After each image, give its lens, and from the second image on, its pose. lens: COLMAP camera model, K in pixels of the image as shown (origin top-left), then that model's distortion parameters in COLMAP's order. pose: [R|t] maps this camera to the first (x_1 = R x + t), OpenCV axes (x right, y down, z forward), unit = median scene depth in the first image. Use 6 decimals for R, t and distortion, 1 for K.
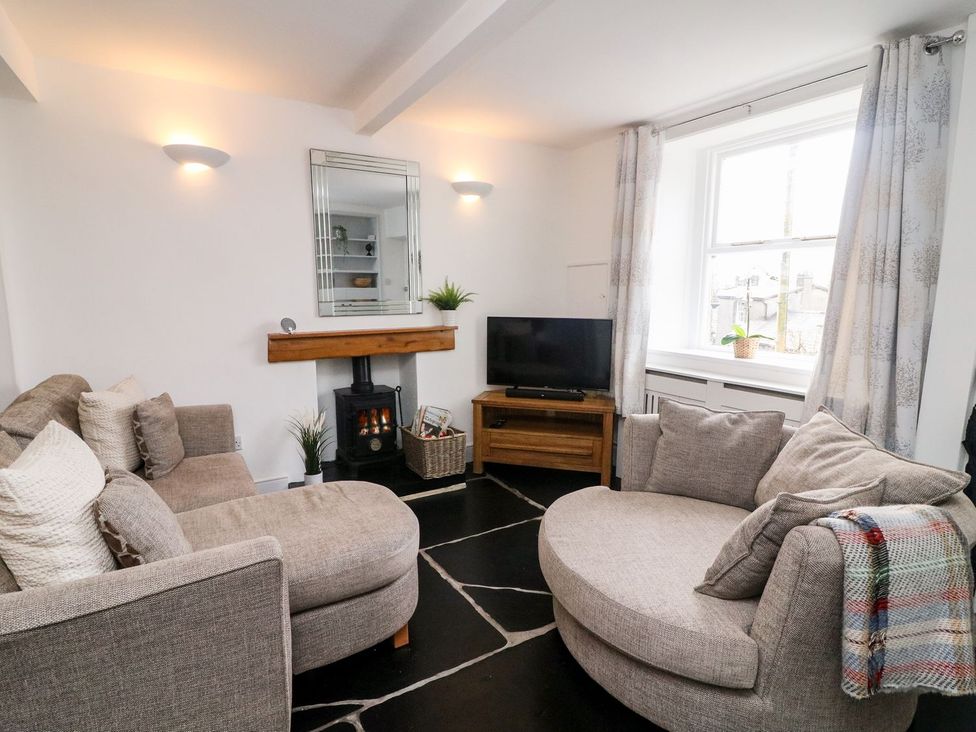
lens RADIAL K [[510.1, 0, 492.8], [0, 510.1, 362.5], [0, 0, 1]] dist [-0.000763, -0.011827]
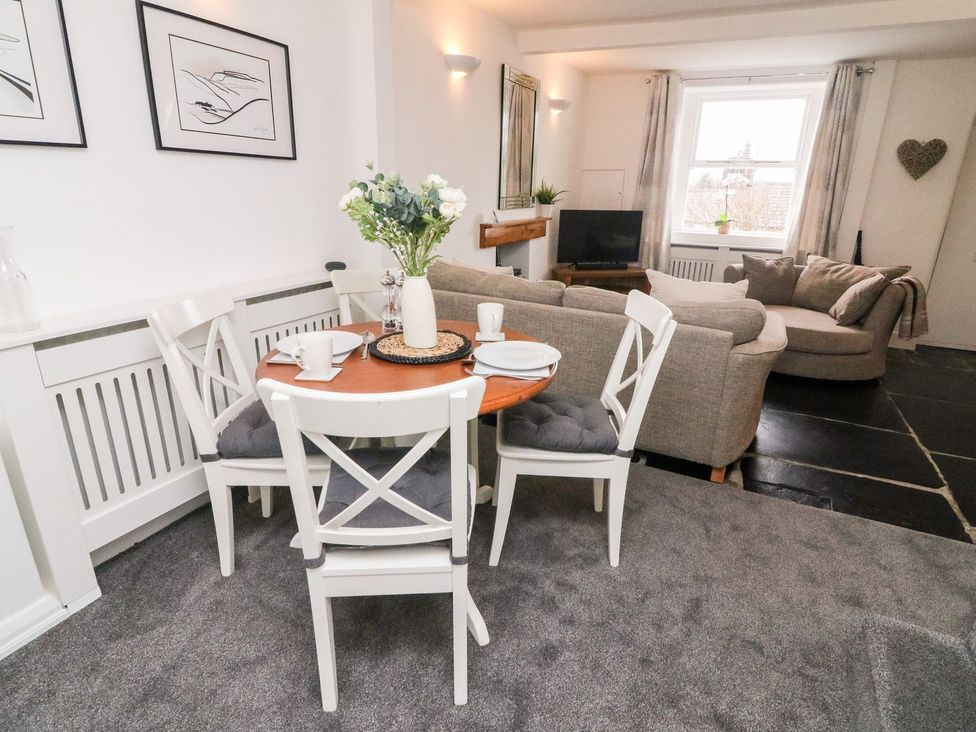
lens RADIAL K [[522.9, 0, 488.0], [0, 522.9, 366.0], [0, 0, 1]] dist [0.003428, -0.016379]
pose [[0.852638, -0.153562, 0.499427, -1.099476], [0.055471, 0.977039, 0.205715, 0.018790], [-0.519550, -0.147697, 0.841578, -0.119274]]
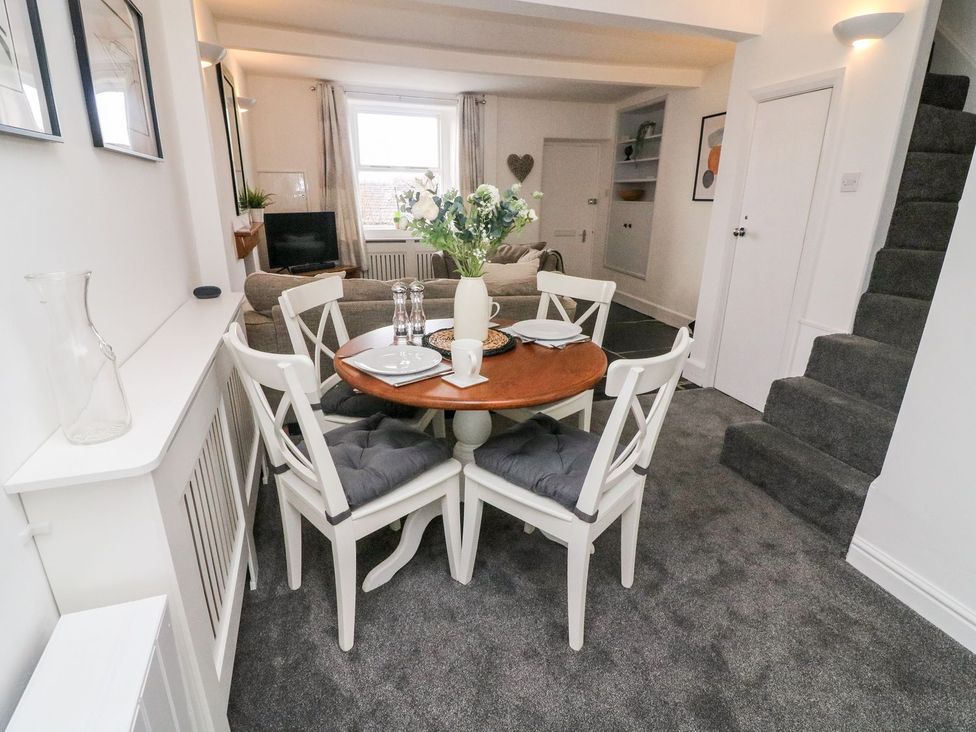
lens RADIAL K [[510.1, 0, 492.8], [0, 510.1, 362.5], [0, 0, 1]] dist [-0.000763, -0.011827]
pose [[0.221354, -0.306219, 0.925868, -1.410870], [0.125746, 0.950457, 0.284288, -0.033114], [-0.967052, 0.053496, 0.248893, 0.187618]]
